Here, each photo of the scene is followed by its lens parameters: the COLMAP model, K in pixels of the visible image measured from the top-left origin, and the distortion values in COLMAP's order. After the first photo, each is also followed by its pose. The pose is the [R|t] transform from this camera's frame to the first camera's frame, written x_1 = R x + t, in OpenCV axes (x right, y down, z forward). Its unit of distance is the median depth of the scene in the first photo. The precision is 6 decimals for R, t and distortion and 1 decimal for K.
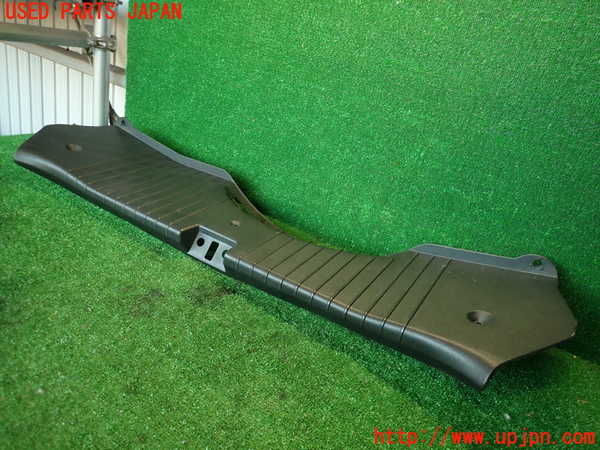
lens RADIAL K [[443.9, 0, 300.7], [0, 443.9, 228.2], [0, 0, 1]] dist [0.006938, -0.011651]
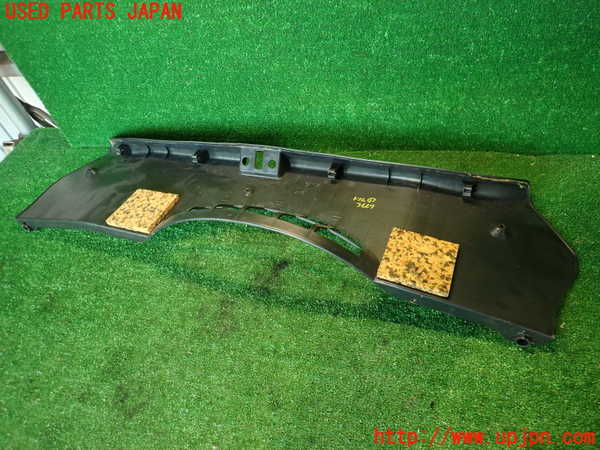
lens RADIAL K [[443.9, 0, 300.7], [0, 443.9, 228.2], [0, 0, 1]] dist [0.006938, -0.011651]
pose [[0.876393, -0.477747, -0.060767, -0.015202], [0.463898, 0.803548, 0.372973, -0.290769], [-0.129357, -0.355061, 0.925850, 0.042777]]
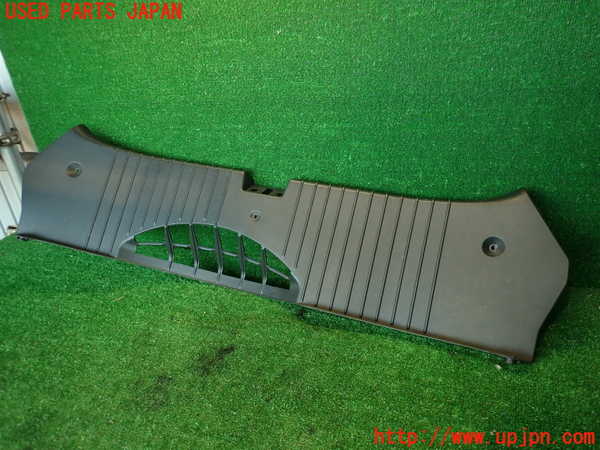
lens RADIAL K [[443.9, 0, 300.7], [0, 443.9, 228.2], [0, 0, 1]] dist [0.006938, -0.011651]
pose [[0.931035, -0.357006, 0.075638, 0.023566], [0.352453, 0.933409, 0.067258, -0.132593], [-0.094612, -0.035961, 0.994864, -0.064966]]
